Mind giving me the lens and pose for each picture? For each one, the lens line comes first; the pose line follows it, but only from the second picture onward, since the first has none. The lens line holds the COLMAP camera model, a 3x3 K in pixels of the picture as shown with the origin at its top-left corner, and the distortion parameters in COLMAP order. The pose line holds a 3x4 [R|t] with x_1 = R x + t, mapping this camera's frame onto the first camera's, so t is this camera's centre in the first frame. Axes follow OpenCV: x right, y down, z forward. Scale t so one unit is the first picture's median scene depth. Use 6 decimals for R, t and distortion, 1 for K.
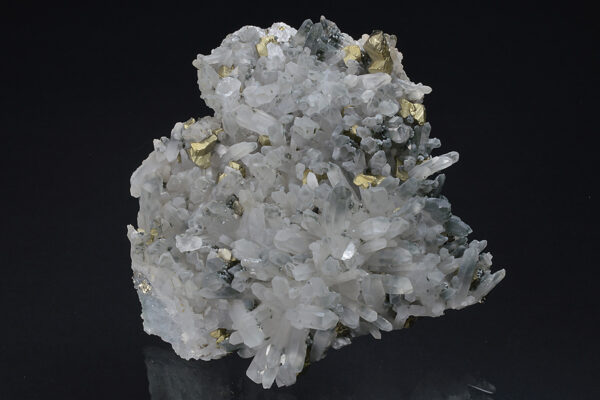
lens RADIAL K [[1658.3, 0, 300.0], [0, 1658.3, 200.0], [0, 0, 1]] dist [-0.065680, 0.112404]
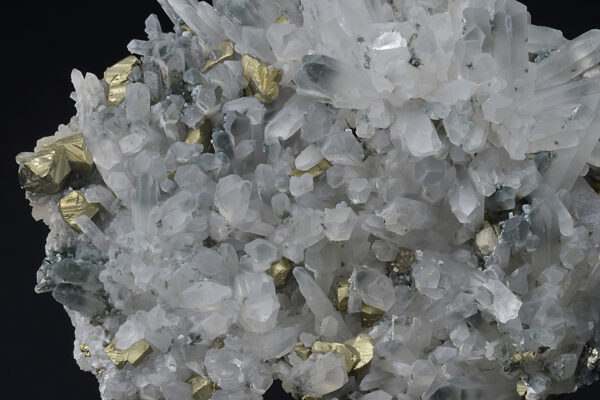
lens RADIAL K [[1658.3, 0, 300.0], [0, 1658.3, 200.0], [0, 0, 1]] dist [-0.065680, 0.112404]
pose [[-0.467528, -0.839024, 0.278311, -0.164223], [0.878635, -0.406505, 0.250509, -0.164001], [-0.097048, 0.361654, 0.927248, 0.460554]]
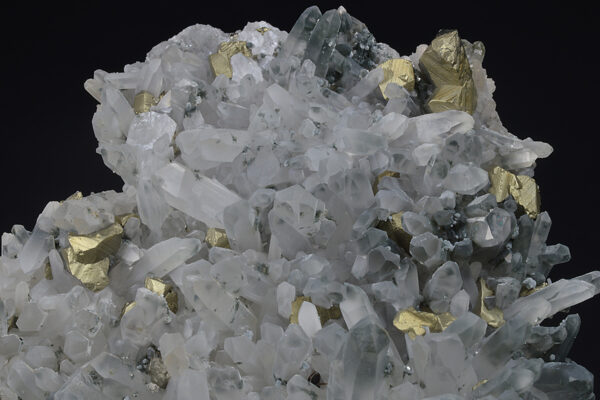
lens RADIAL K [[1658.3, 0, 300.0], [0, 1658.3, 200.0], [0, 0, 1]] dist [-0.065680, 0.112404]
pose [[0.999319, 0.031061, -0.019920, 0.013157], [-0.033616, 0.988955, -0.144355, 0.024233], [0.015216, 0.144927, 0.989325, 0.505096]]
